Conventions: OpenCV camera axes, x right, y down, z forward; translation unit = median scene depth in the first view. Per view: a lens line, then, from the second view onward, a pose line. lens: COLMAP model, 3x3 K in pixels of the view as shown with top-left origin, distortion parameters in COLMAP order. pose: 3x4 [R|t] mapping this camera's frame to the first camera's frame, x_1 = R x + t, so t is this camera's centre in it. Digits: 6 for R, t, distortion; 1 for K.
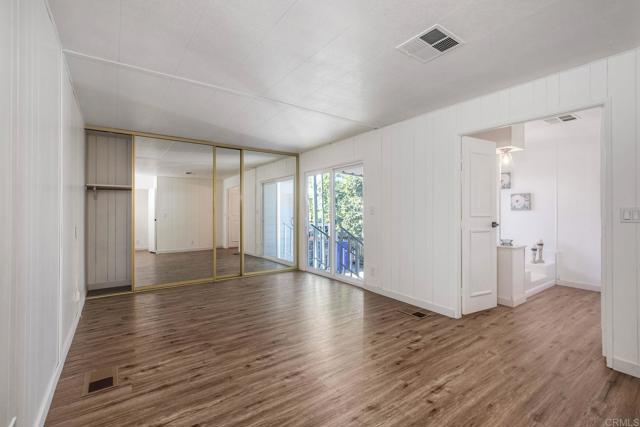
lens RADIAL K [[288.3, 0, 318.9], [0, 288.3, 210.3], [0, 0, 1]] dist [0.005609, 0.000167]
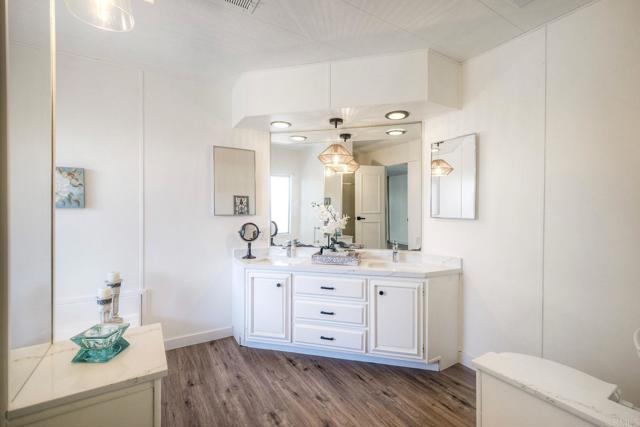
lens RADIAL K [[288.3, 0, 320.7], [0, 288.3, 212.5], [0, 0, 1]] dist [0.005609, 0.000167]
pose [[0.066106, -0.011246, 0.997749, 0.326537], [-0.002123, 0.999933, 0.011411, 0.000059], [-0.997810, -0.002873, 0.066077, 0.626597]]
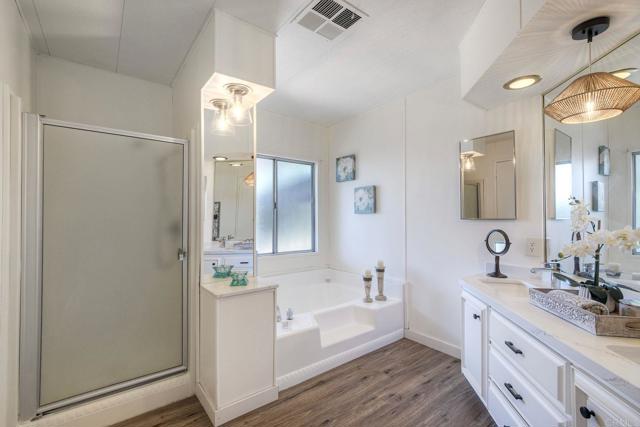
lens RADIAL K [[288.3, 0, 320.7], [0, 288.3, 210.5], [0, 0, 1]] dist [0.005609, 0.000167]
pose [[0.999444, -0.008140, 0.032338, 0.599355], [0.008828, 0.999737, -0.021182, 0.005930], [-0.032157, 0.021456, 0.999253, 0.388949]]
